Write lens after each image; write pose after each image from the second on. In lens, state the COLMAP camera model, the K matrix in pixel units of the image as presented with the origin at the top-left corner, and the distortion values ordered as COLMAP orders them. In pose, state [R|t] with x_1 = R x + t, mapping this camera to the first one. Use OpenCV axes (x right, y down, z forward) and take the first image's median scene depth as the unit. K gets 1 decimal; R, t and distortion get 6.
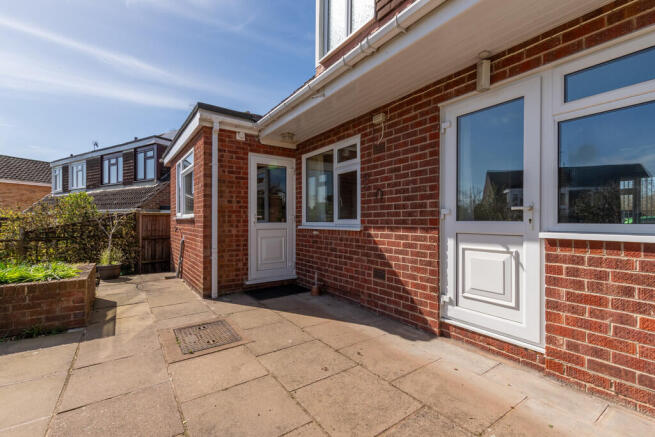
lens RADIAL K [[287.4, 0, 327.5], [0, 287.4, 218.5], [0, 0, 1]] dist [0.012541, -0.000076]
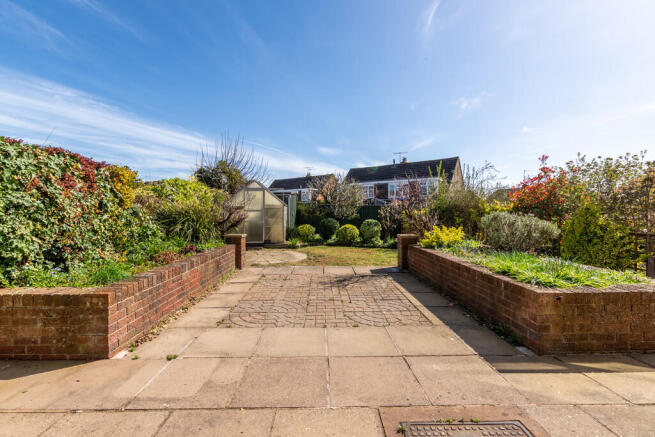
lens RADIAL K [[288.3, 0, 327.5], [0, 288.3, 218.5], [0, 0, 1]] dist [0.002234, 0.000386]
pose [[-0.556368, 0.017615, -0.830749, 0.127172], [0.007328, 0.999840, 0.016294, -0.000325], [0.830904, 0.002978, -0.556408, 1.254942]]
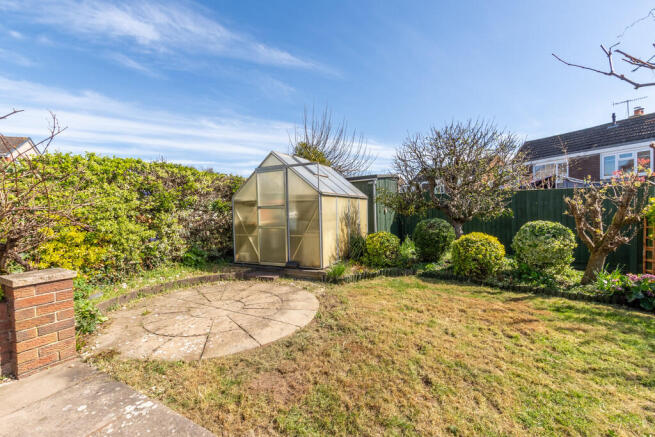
lens RADIAL K [[278.4, 0, 327.5], [0, 278.4, 218.5], [0, 0, 1]] dist [0.001277, 0.000001]
pose [[-0.915514, 0.034181, -0.400832, -1.911853], [0.028847, 0.999397, 0.019336, 0.003109], [0.401251, 0.006140, -0.915947, 0.439948]]
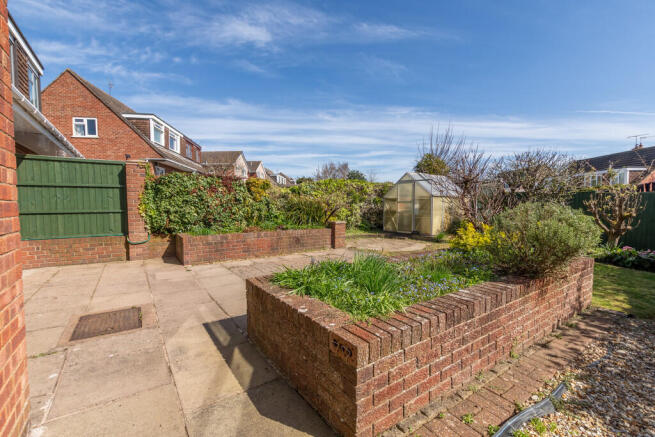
lens RADIAL K [[292.8, 0, 327.5], [0, 292.8, 218.5], [0, 0, 1]] dist [0.000196, -0.000352]
pose [[-0.999805, -0.002270, 0.019627, -1.399091], [-0.001506, 0.999244, 0.038856, 0.018751], [-0.019700, 0.038819, -0.999052, 2.344736]]
